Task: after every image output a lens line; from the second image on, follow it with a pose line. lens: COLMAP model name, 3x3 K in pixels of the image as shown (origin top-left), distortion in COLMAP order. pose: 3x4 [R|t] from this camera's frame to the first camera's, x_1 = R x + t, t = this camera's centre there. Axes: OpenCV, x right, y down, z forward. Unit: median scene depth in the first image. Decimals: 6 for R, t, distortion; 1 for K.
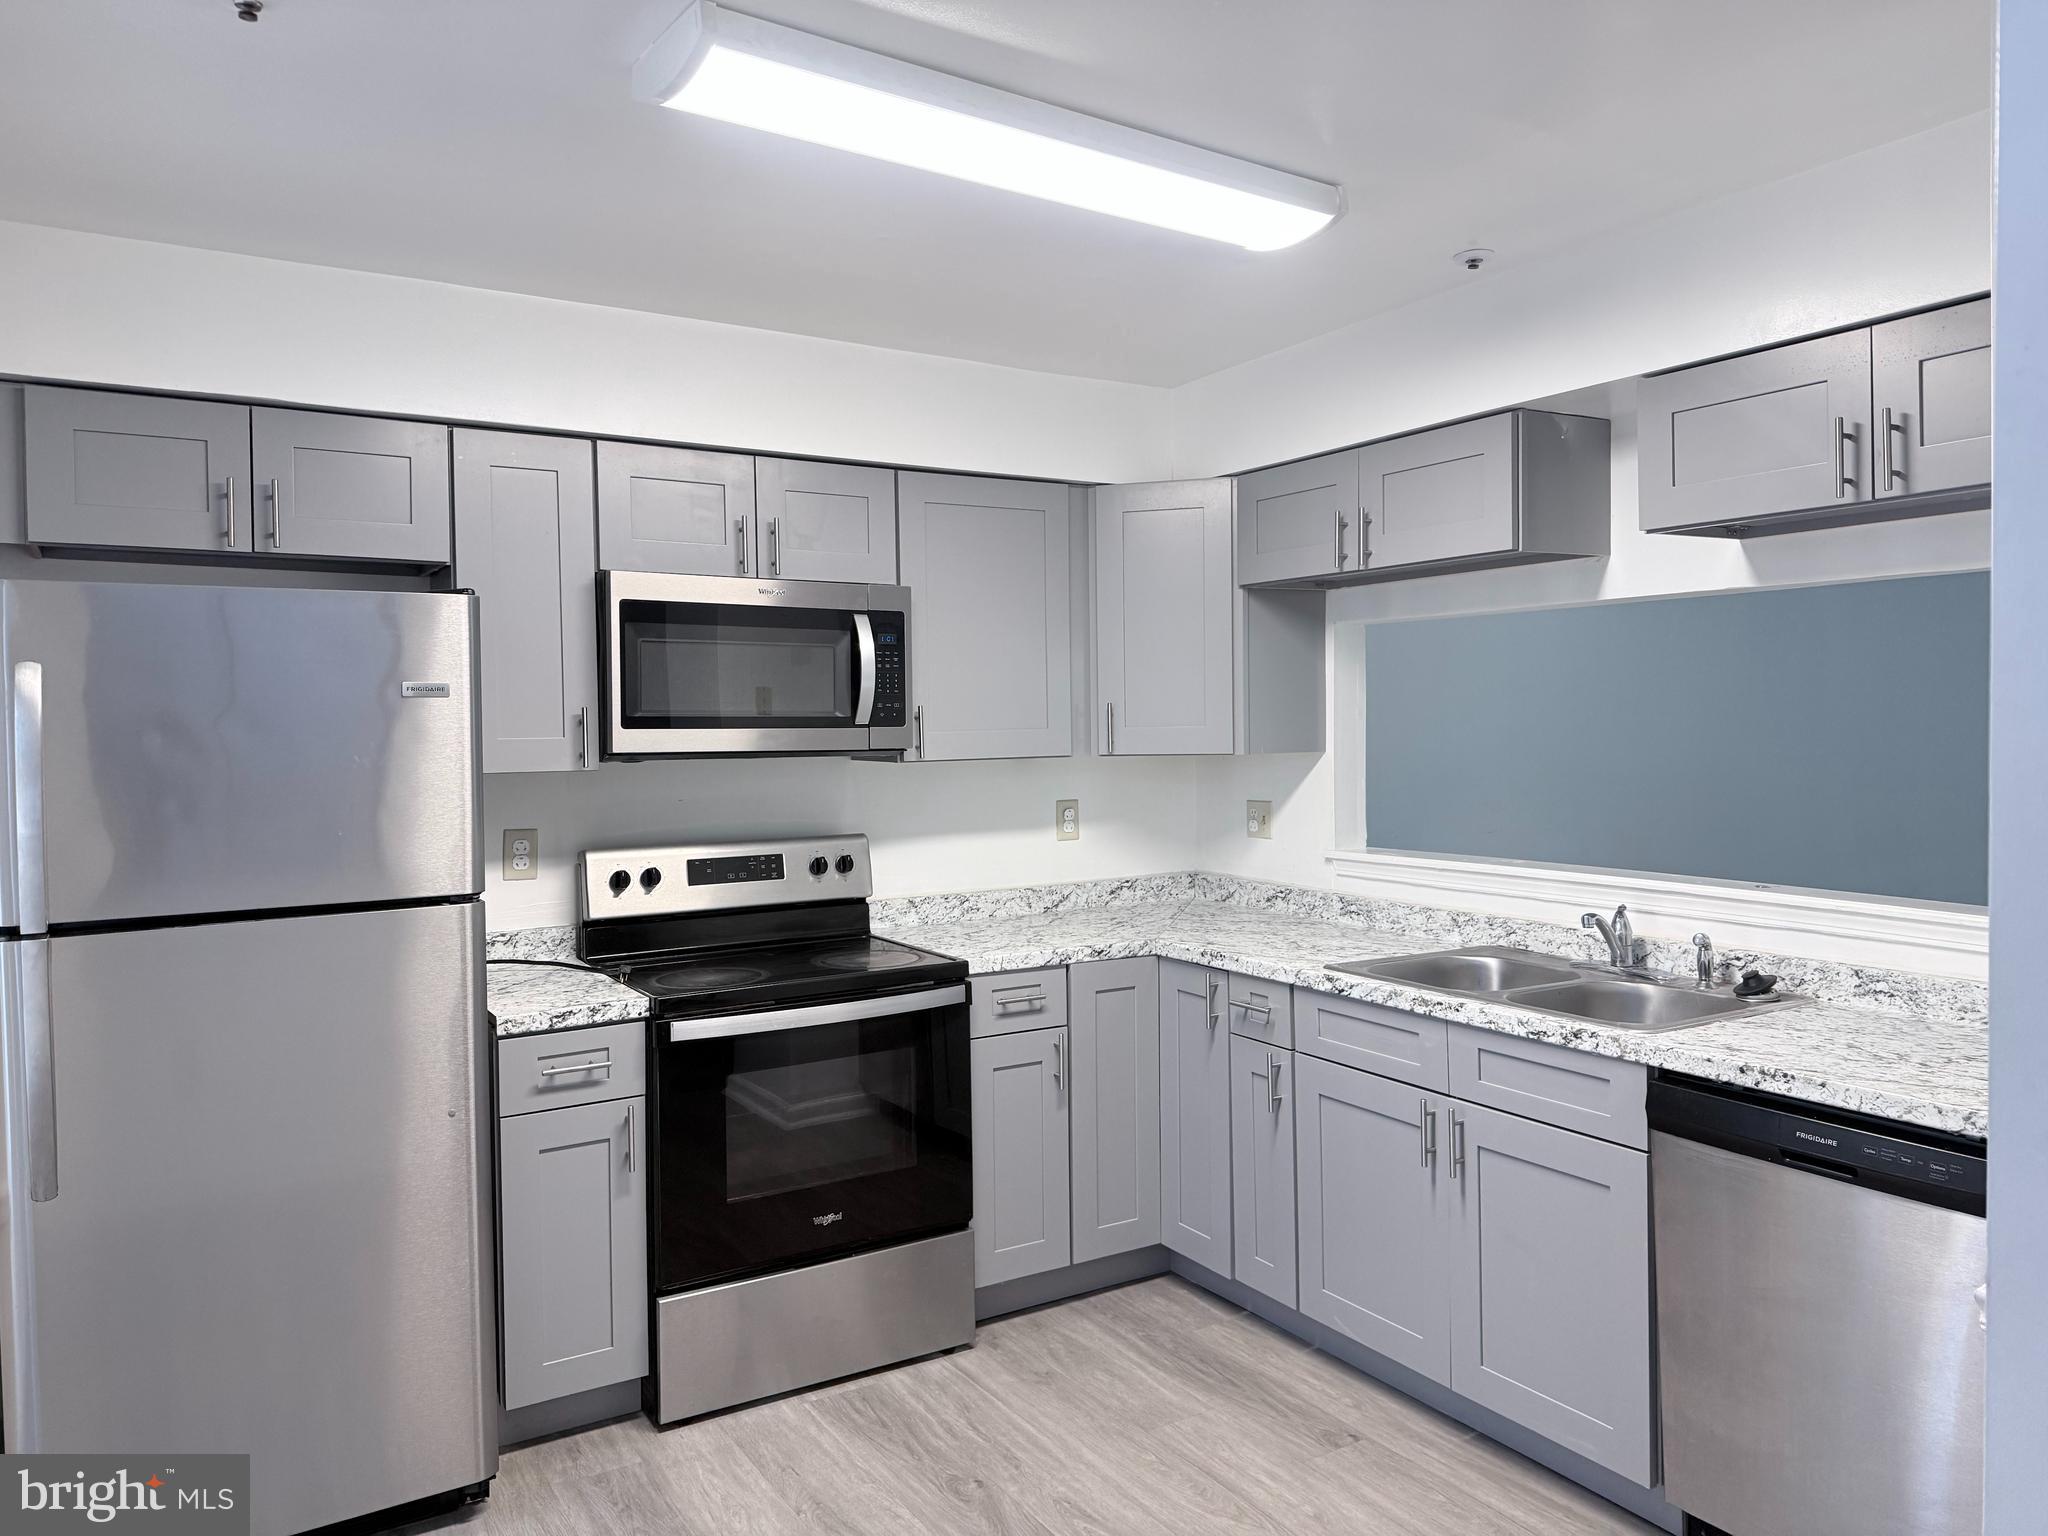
lens RADIAL K [[1443.8, 0, 1014.6], [0, 1443.8, 750.9], [0, 0, 1]] dist [-0.005559, -0.020490]
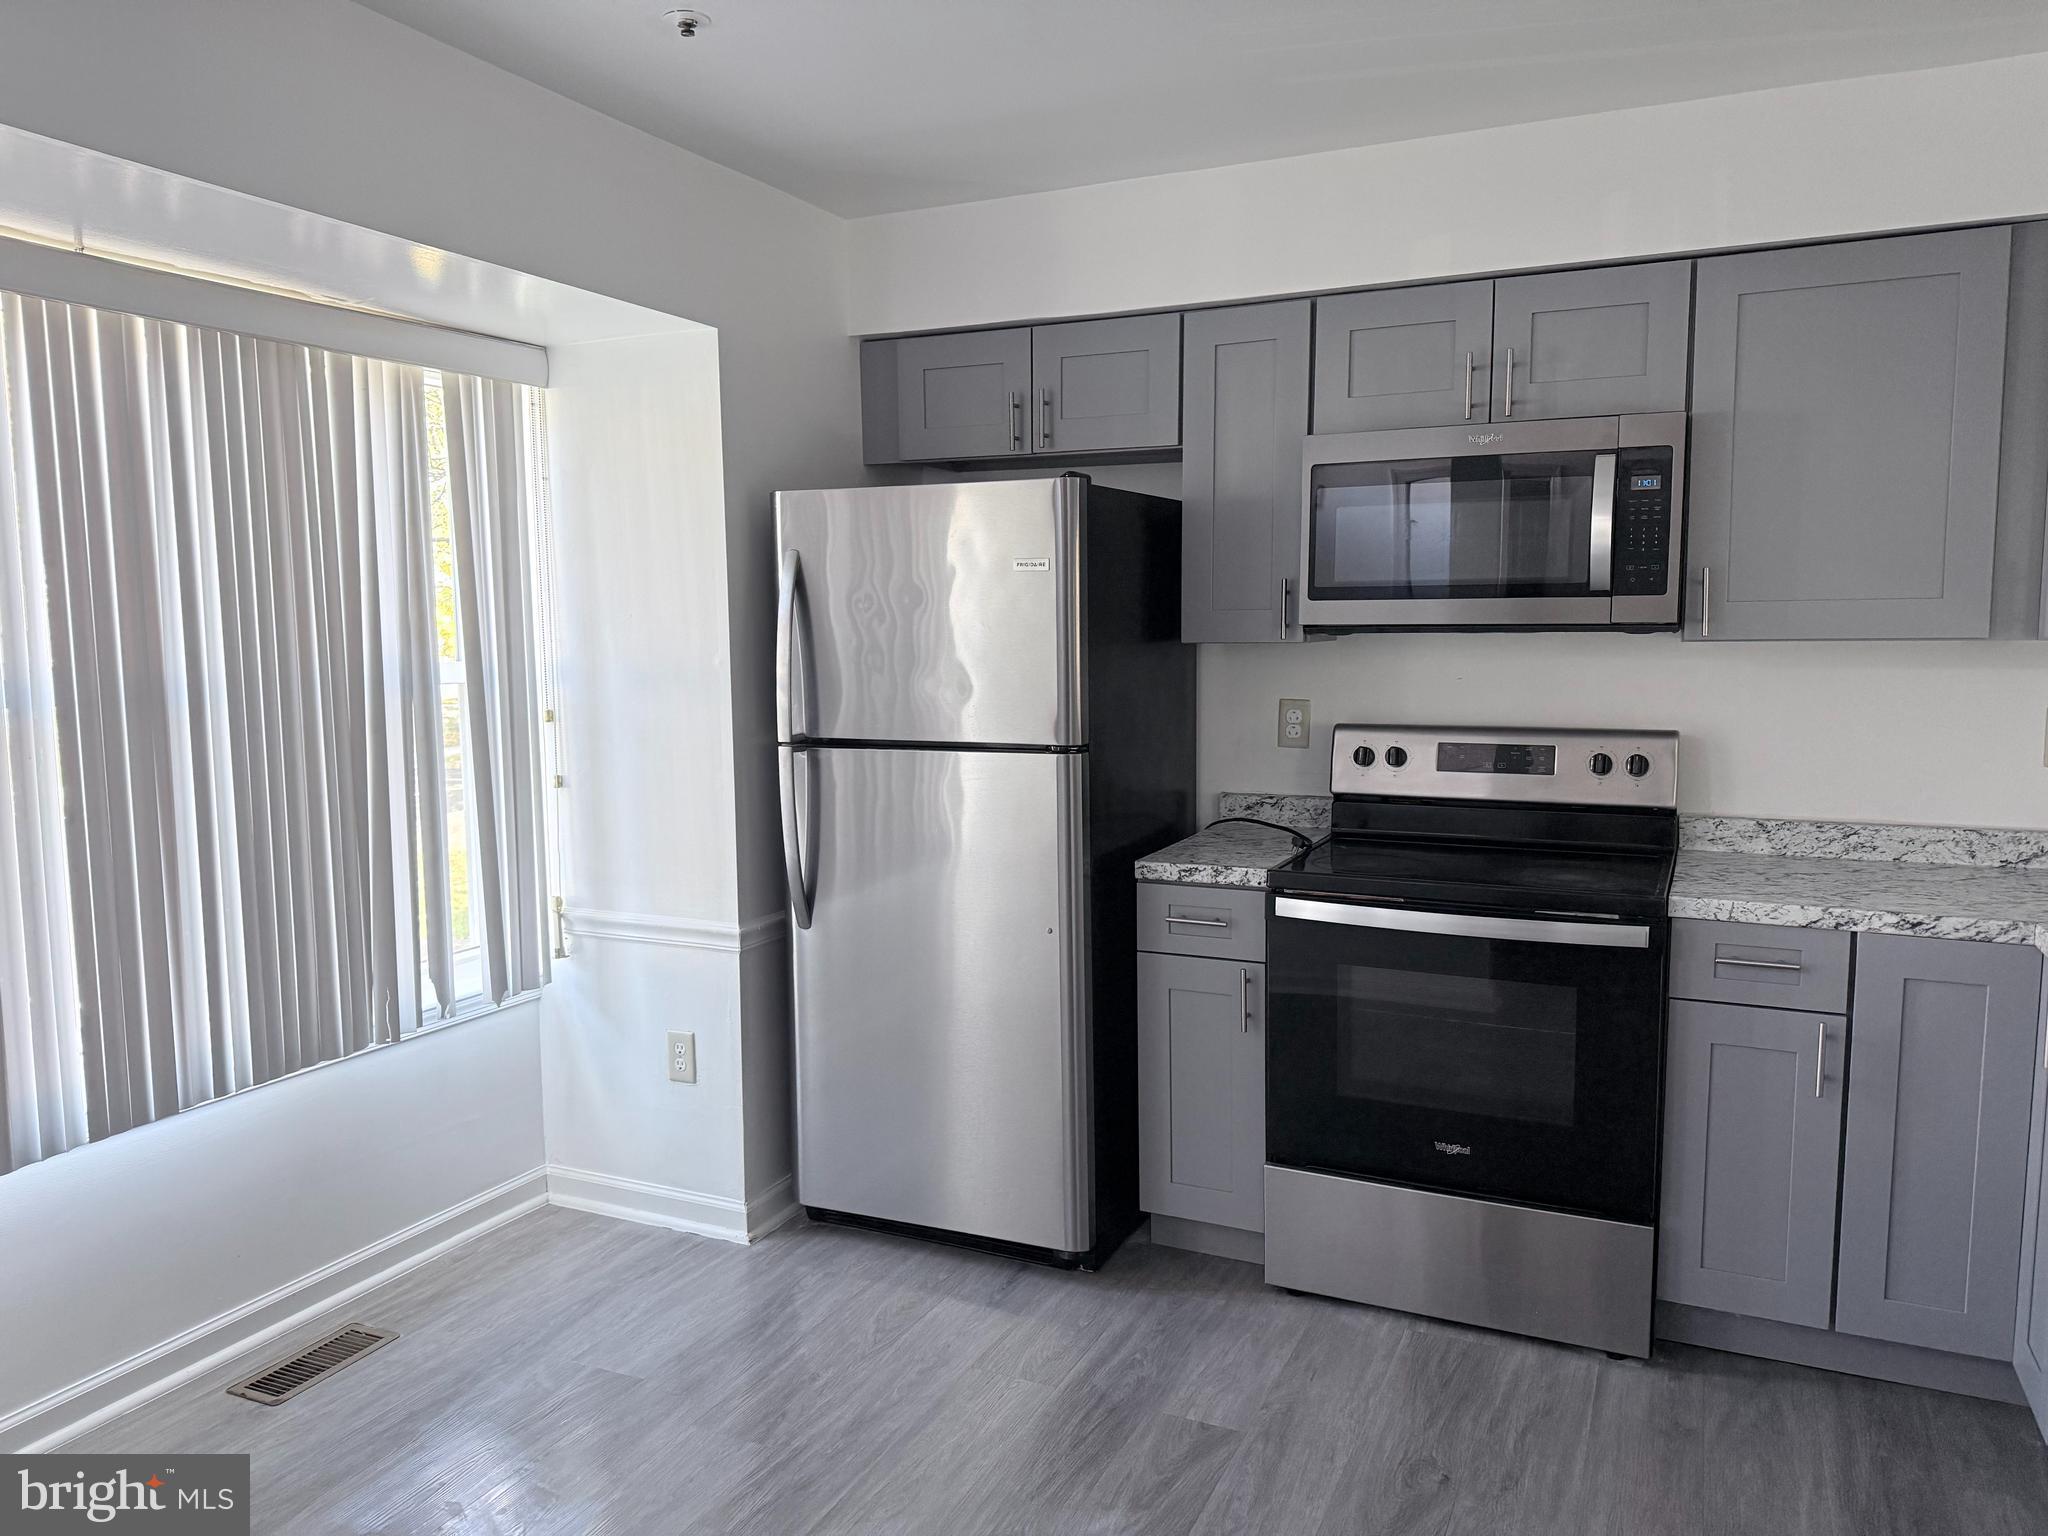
lens RADIAL K [[1443.8, 0, 1018.7], [0, 1443.8, 777.3], [0, 0, 1]] dist [-0.005559, -0.020490]
pose [[0.551915, 0.105086, -0.827253, 0.403403], [-0.020472, 0.993437, 0.112538, -0.000878], [0.833649, -0.045175, 0.550443, 0.266416]]
